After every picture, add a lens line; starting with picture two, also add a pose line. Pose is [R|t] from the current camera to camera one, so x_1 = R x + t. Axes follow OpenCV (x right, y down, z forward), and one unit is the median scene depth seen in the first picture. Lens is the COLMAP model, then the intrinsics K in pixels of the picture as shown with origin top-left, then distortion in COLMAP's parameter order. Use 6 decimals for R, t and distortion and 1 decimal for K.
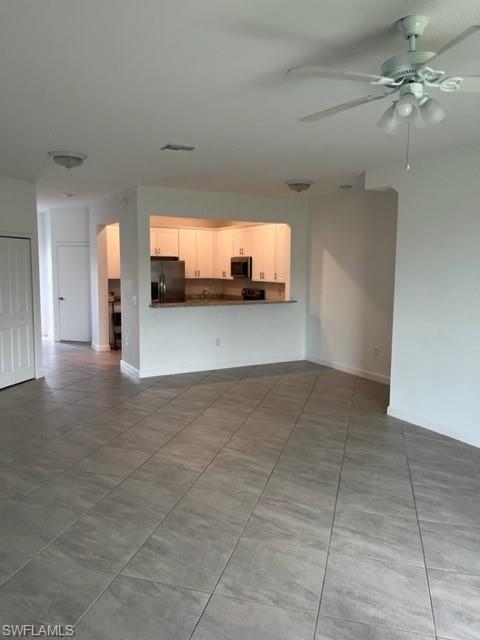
lens RADIAL K [[485.7, 0, 239.3], [0, 485.7, 316.5], [0, 0, 1]] dist [0.034852, -0.033627]
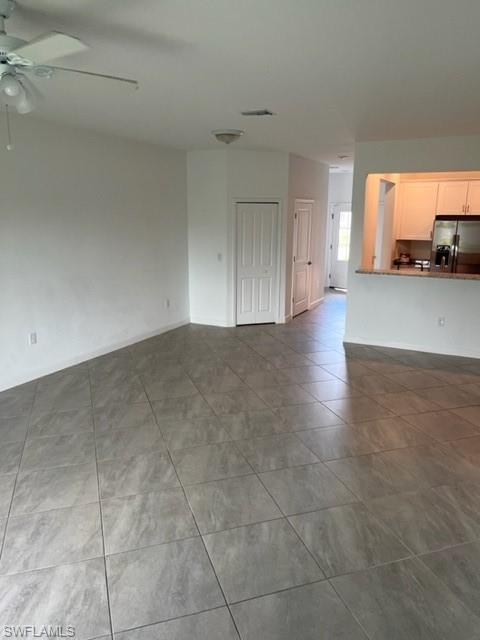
lens RADIAL K [[485.7, 0, 242.1], [0, 485.7, 319.4], [0, 0, 1]] dist [0.034852, -0.033627]
pose [[0.561125, 0.171658, -0.809736, 0.861343], [-0.090906, 0.985122, 0.145843, -0.080899], [0.822724, -0.008226, 0.568381, 0.468863]]
